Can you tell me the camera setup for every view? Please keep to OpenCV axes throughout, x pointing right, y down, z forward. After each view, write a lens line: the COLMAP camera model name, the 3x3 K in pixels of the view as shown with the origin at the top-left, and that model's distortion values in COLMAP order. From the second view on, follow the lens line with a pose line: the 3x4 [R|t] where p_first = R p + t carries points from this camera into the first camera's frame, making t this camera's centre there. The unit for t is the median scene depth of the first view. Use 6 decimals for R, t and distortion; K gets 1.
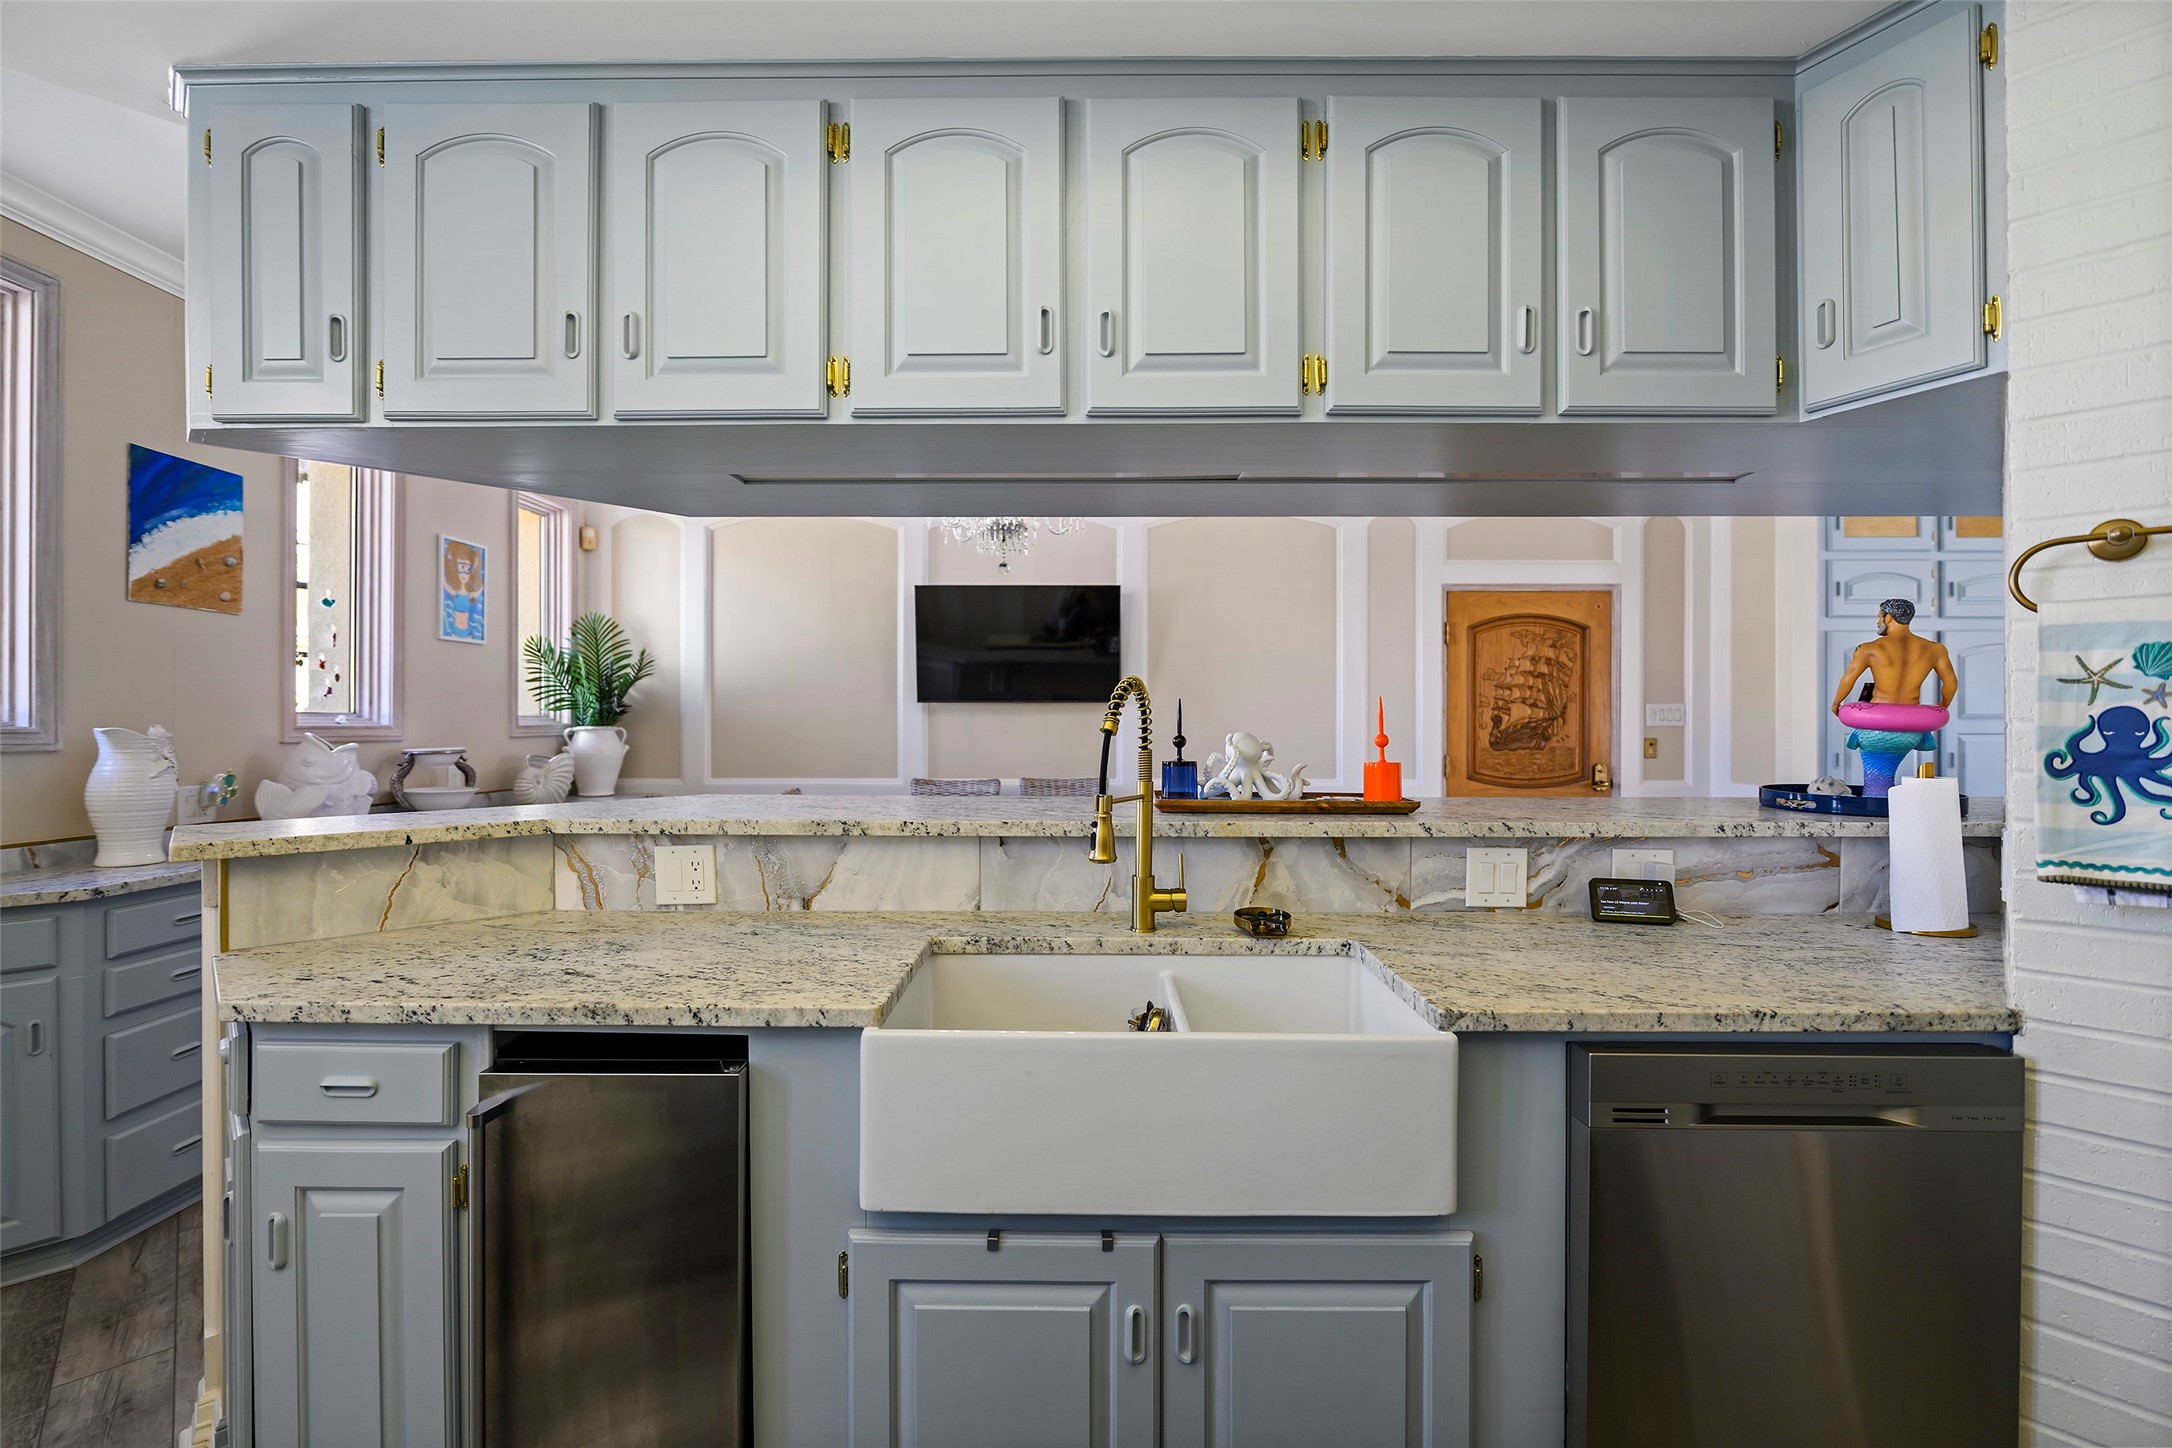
lens RADIAL K [[911.9, 0, 1098.4], [0, 911.9, 724.4], [0, 0, 1]] dist [-0.007475, -0.000688]
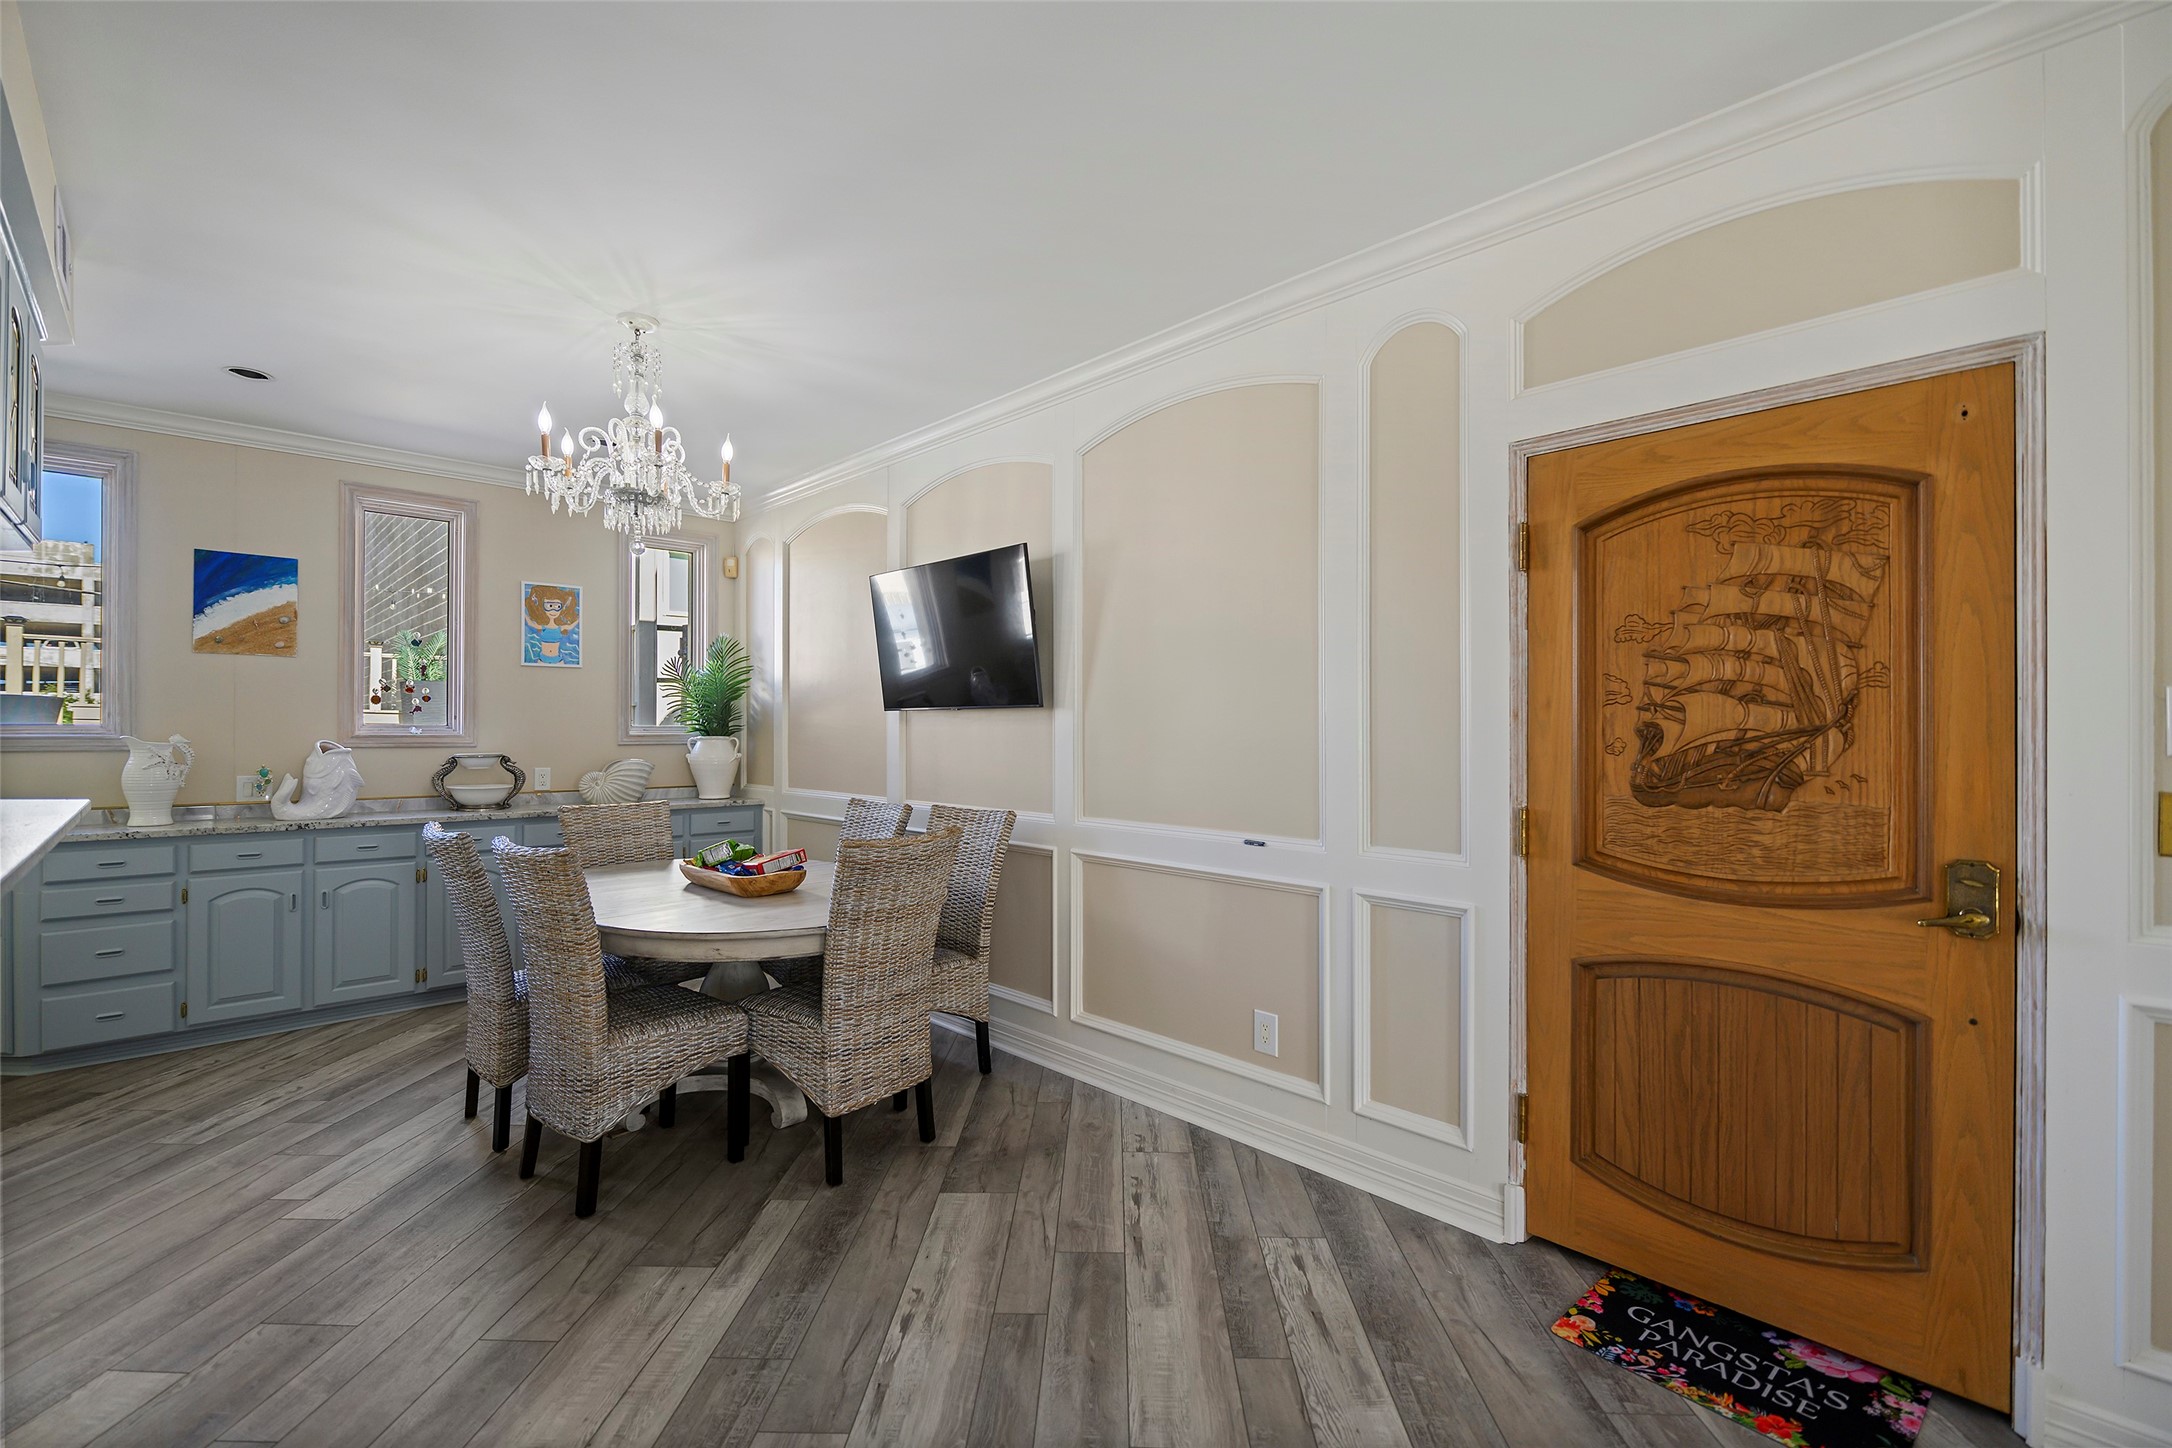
lens RADIAL K [[990.9, 0, 1098.4], [0, 990.9, 731.2], [0, 0, 1]] dist [-0.005588, -0.000447]
pose [[0.680354, 0.001312, -0.732883, 0.602841], [-0.006223, 0.999973, -0.003986, -0.002846], [0.732858, 0.007273, 0.680343, 0.496615]]
